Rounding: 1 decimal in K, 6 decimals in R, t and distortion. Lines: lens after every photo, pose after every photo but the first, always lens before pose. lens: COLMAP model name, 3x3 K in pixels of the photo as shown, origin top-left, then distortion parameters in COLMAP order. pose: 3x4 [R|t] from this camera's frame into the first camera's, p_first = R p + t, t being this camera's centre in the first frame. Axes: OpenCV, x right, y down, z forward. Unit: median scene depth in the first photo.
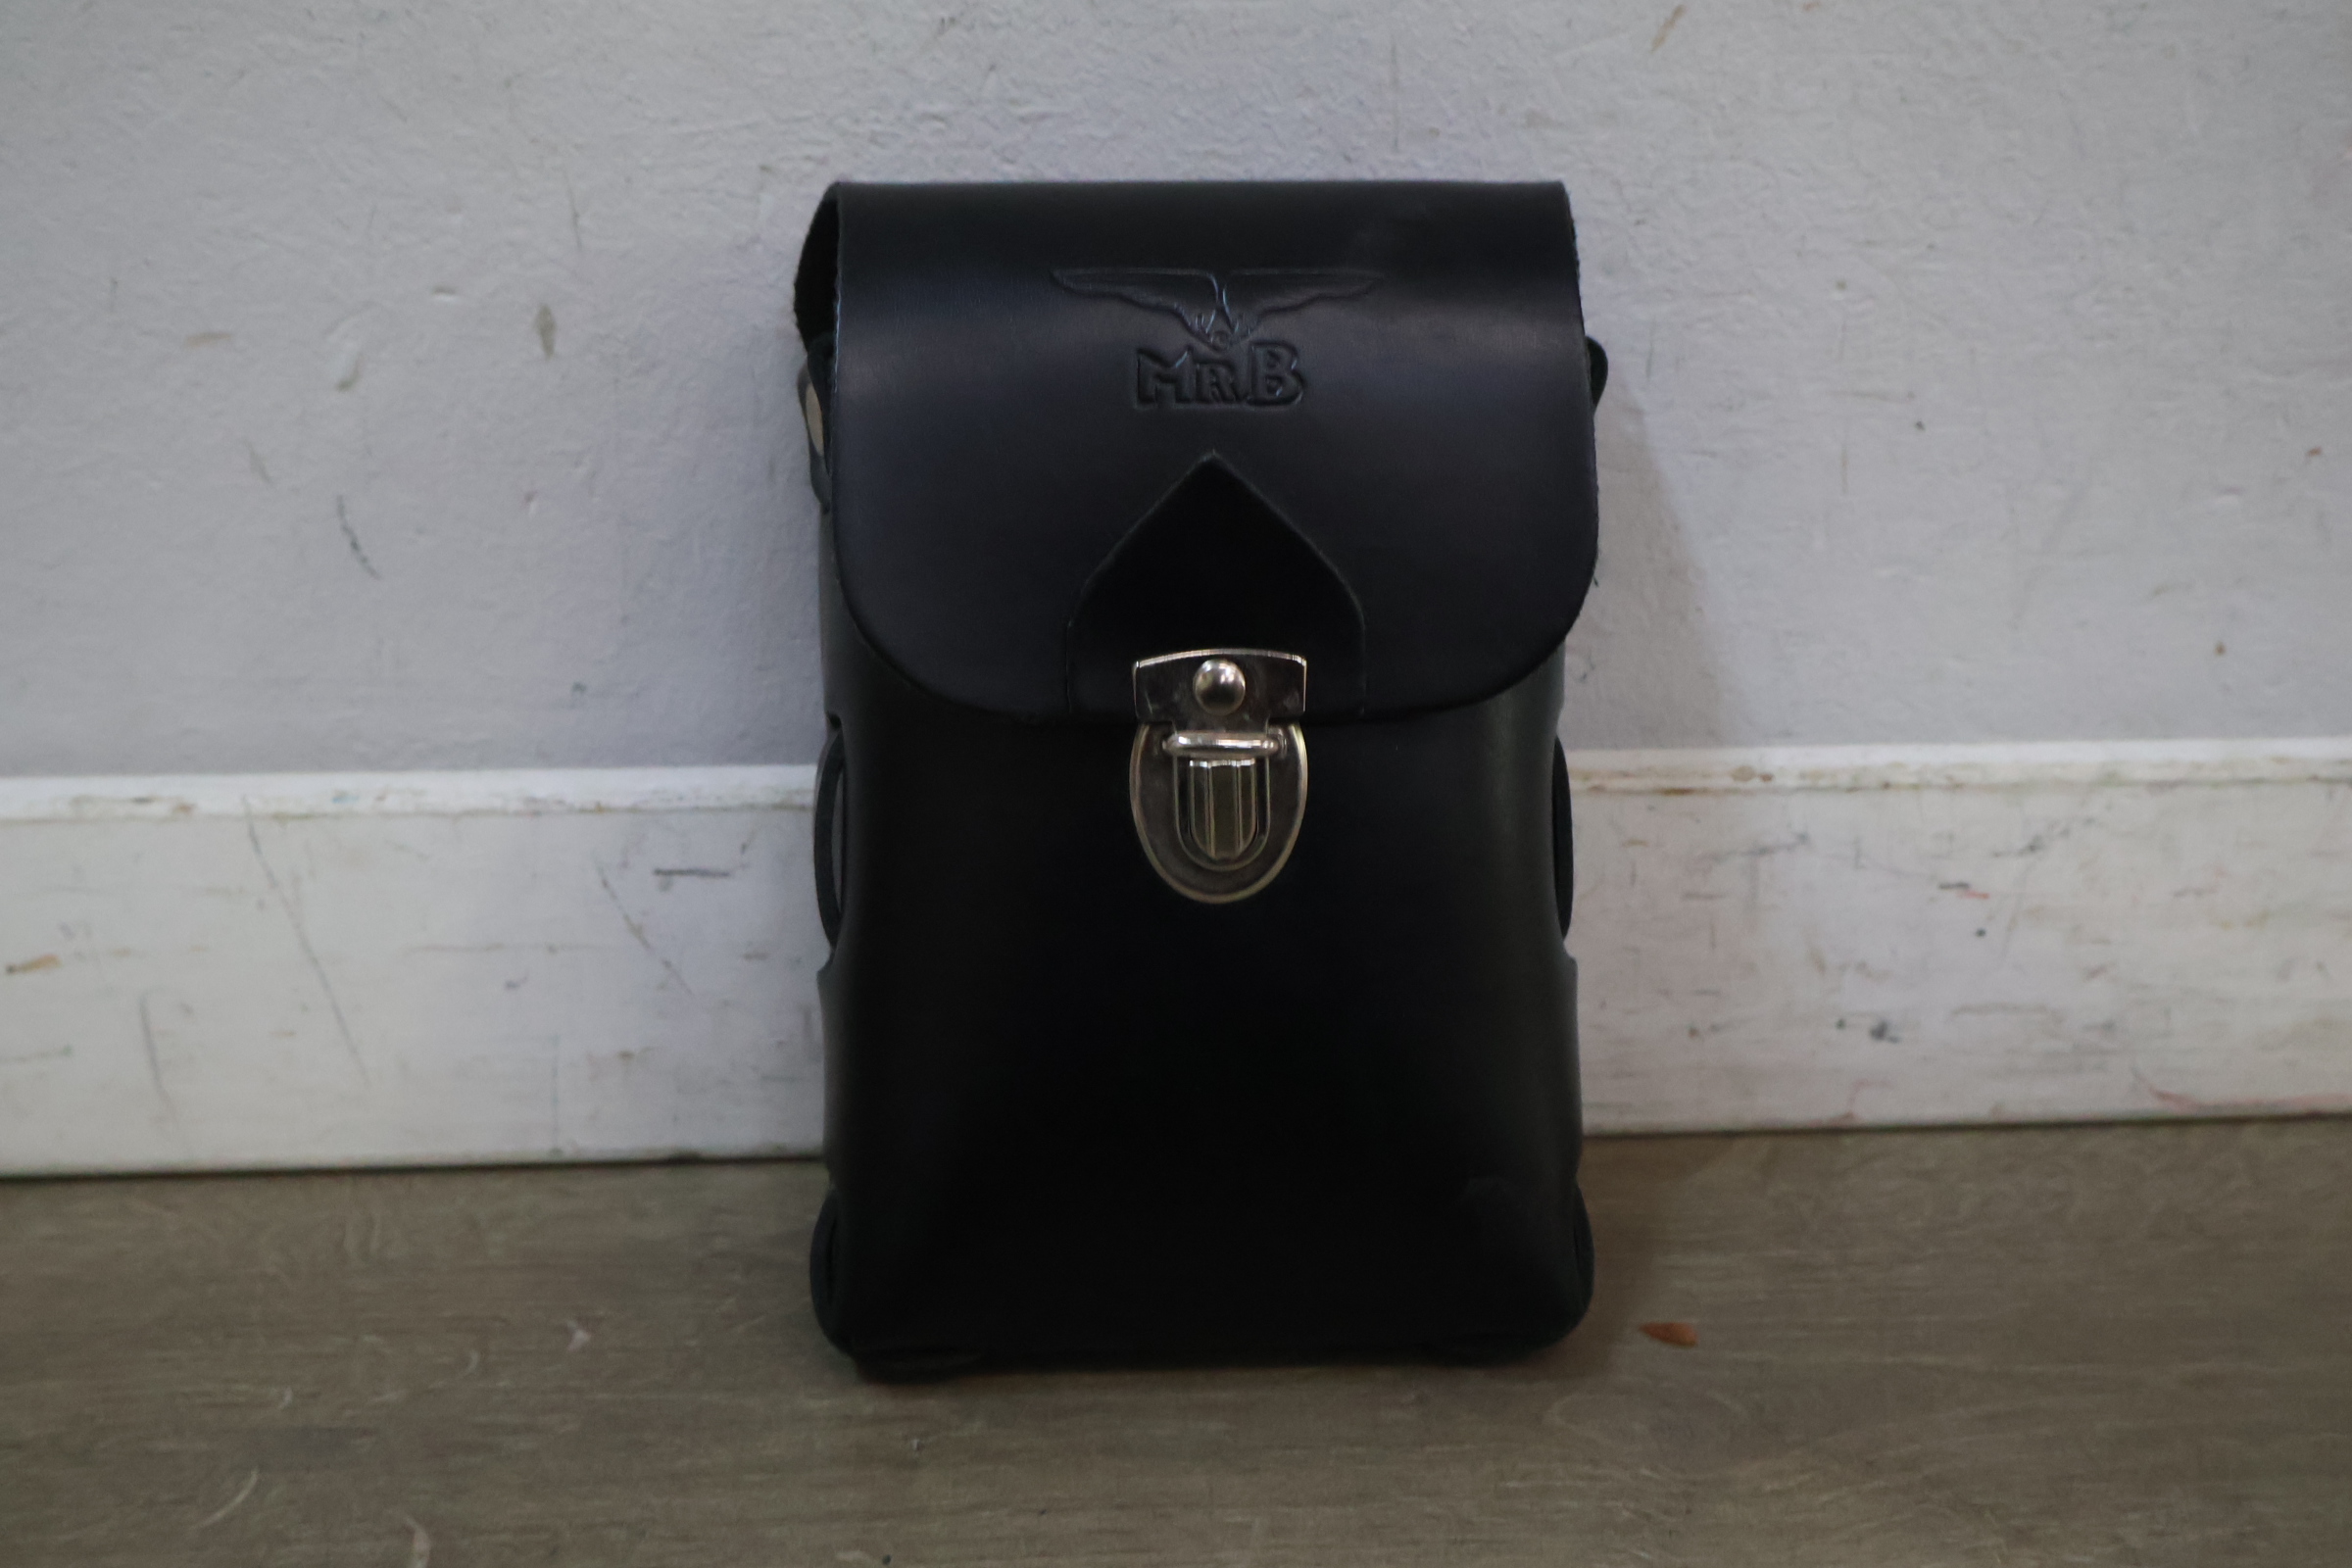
lens RADIAL K [[2595.7, 0, 1147.2], [0, 2595.7, 743.6], [0, 0, 1]] dist [0.015497, -0.031672]
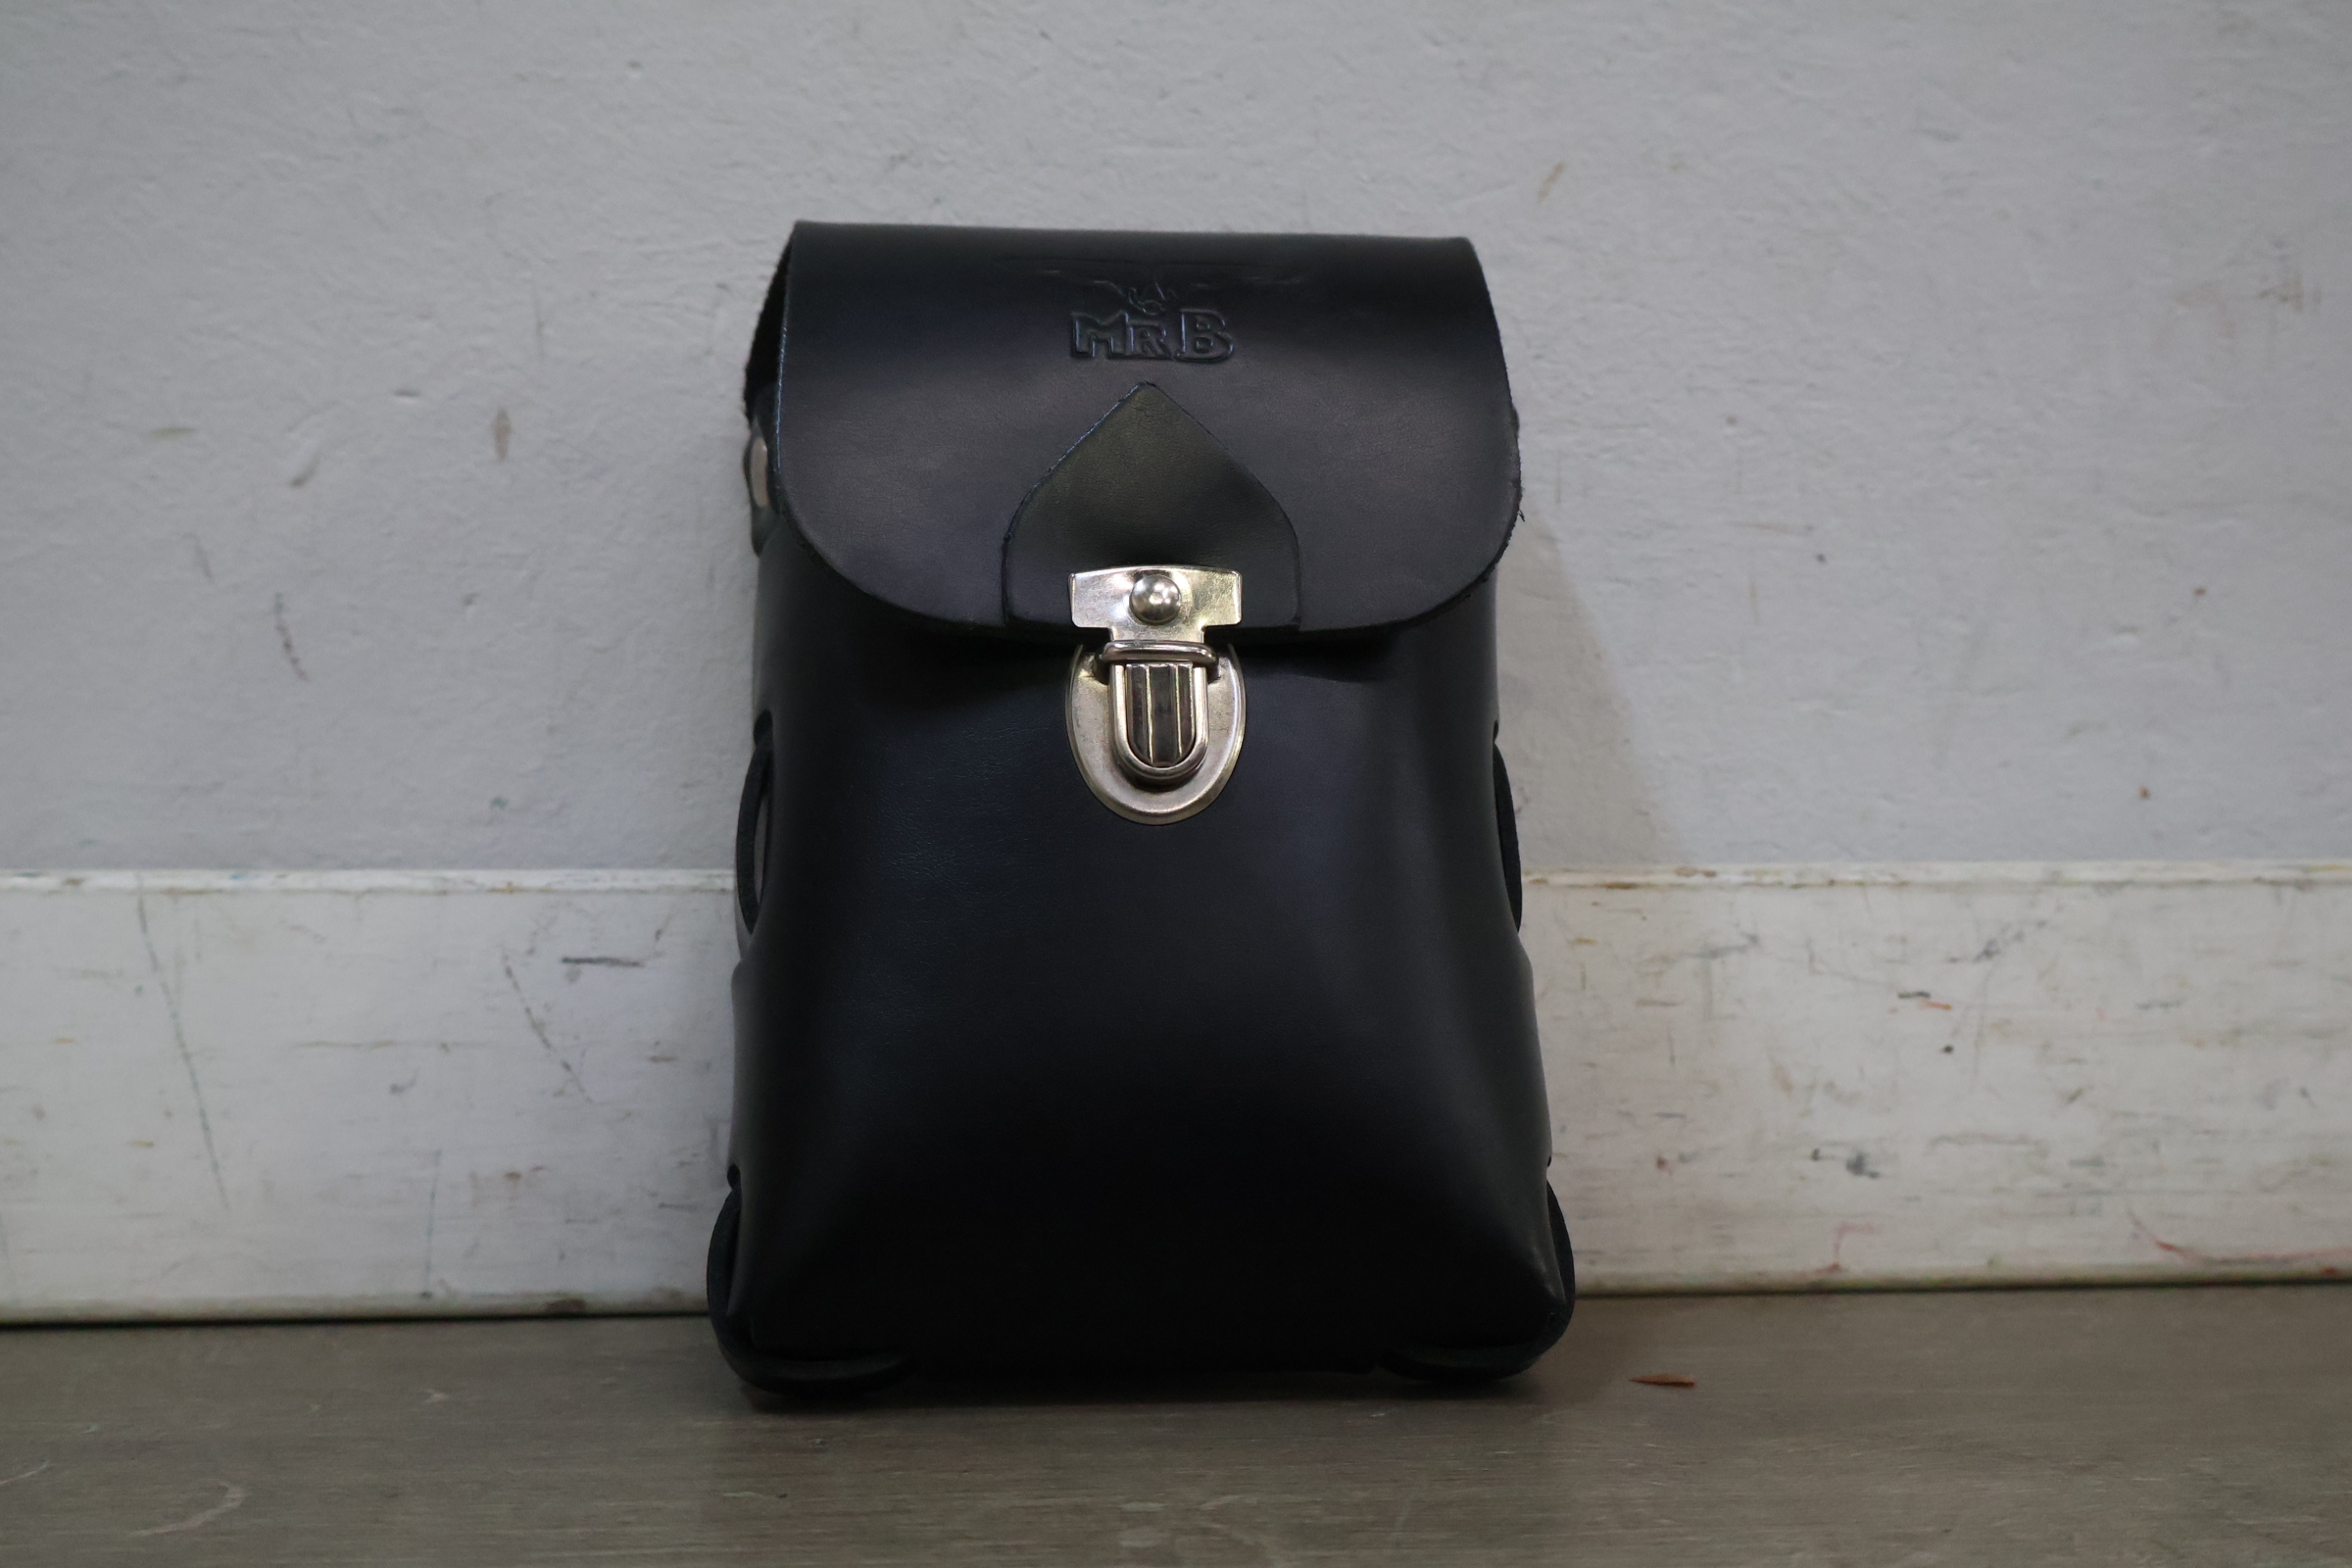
lens RADIAL K [[2595.7, 0, 1147.2], [0, 2595.7, 743.6], [0, 0, 1]] dist [0.015497, -0.031672]
pose [[0.999361, 0.002001, 0.035674, -0.009623], [0.012883, 0.911090, -0.412006, 0.376845], [-0.033327, 0.412203, 0.910482, 0.093836]]
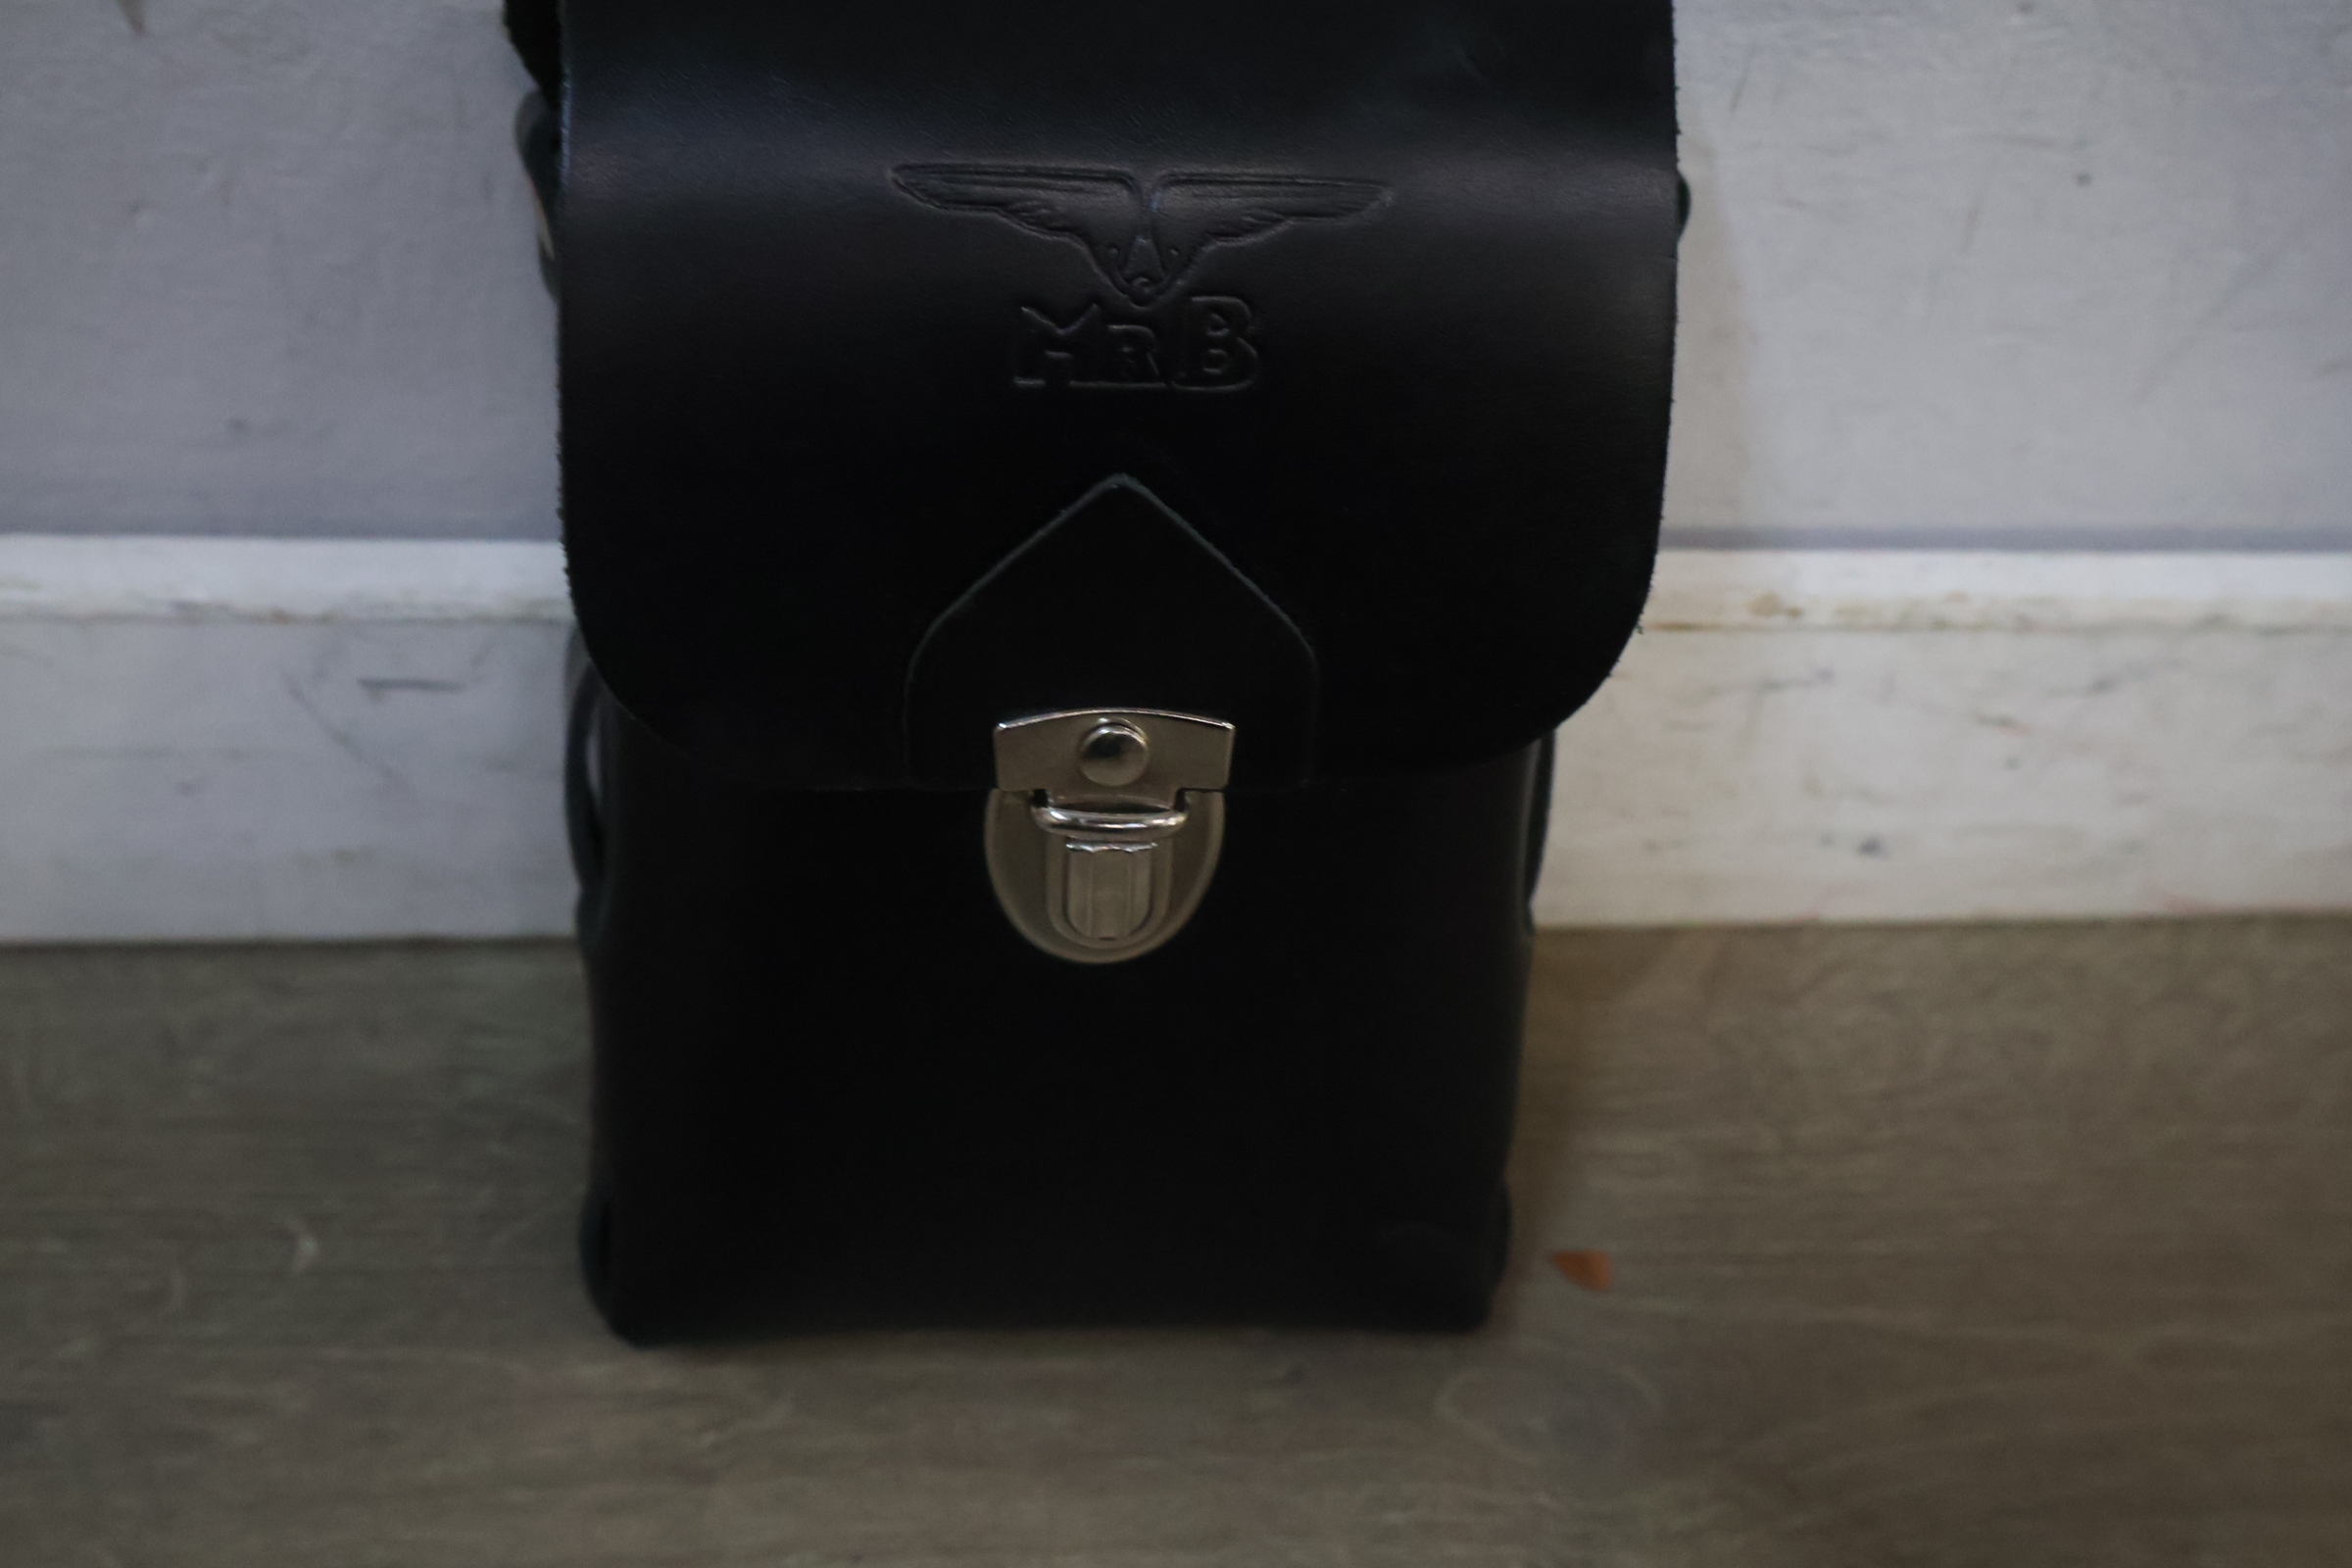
lens RADIAL K [[2595.7, 0, 1147.2], [0, 2595.7, 743.6], [0, 0, 1]] dist [0.015497, -0.031672]
pose [[0.996711, 0.030979, 0.074887, -0.014699], [-0.061606, 0.890009, 0.451763, -0.300107], [-0.052655, -0.454890, 0.888990, 0.298370]]
